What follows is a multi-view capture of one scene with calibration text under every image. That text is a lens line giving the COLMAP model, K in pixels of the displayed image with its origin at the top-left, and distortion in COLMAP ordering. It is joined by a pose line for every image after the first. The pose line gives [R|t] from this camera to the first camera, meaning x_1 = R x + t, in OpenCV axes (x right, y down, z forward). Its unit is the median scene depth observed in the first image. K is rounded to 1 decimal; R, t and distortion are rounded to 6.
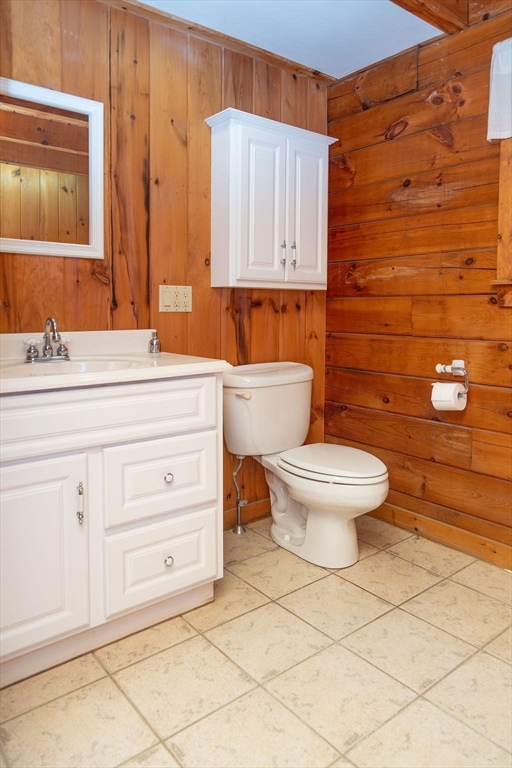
lens RADIAL K [[546.8, 0, 259.6], [0, 546.8, 343.8], [0, 0, 1]] dist [0.003172, 0.000640]
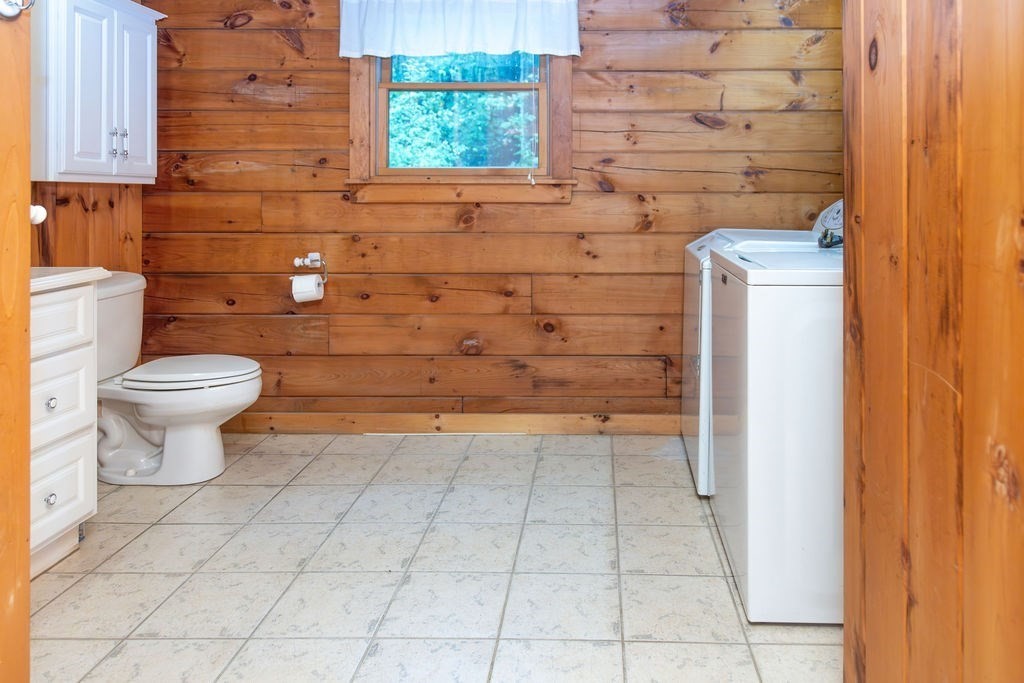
lens RADIAL K [[684.1, 0, 513.1], [0, 684.1, 348.0], [0, 0, 1]] dist [0.008646, 0.002106]
pose [[0.722235, -0.158078, 0.673340, -0.290346], [0.054118, 0.983463, 0.172837, 0.001967], [-0.689527, -0.088390, 0.718846, -0.257815]]
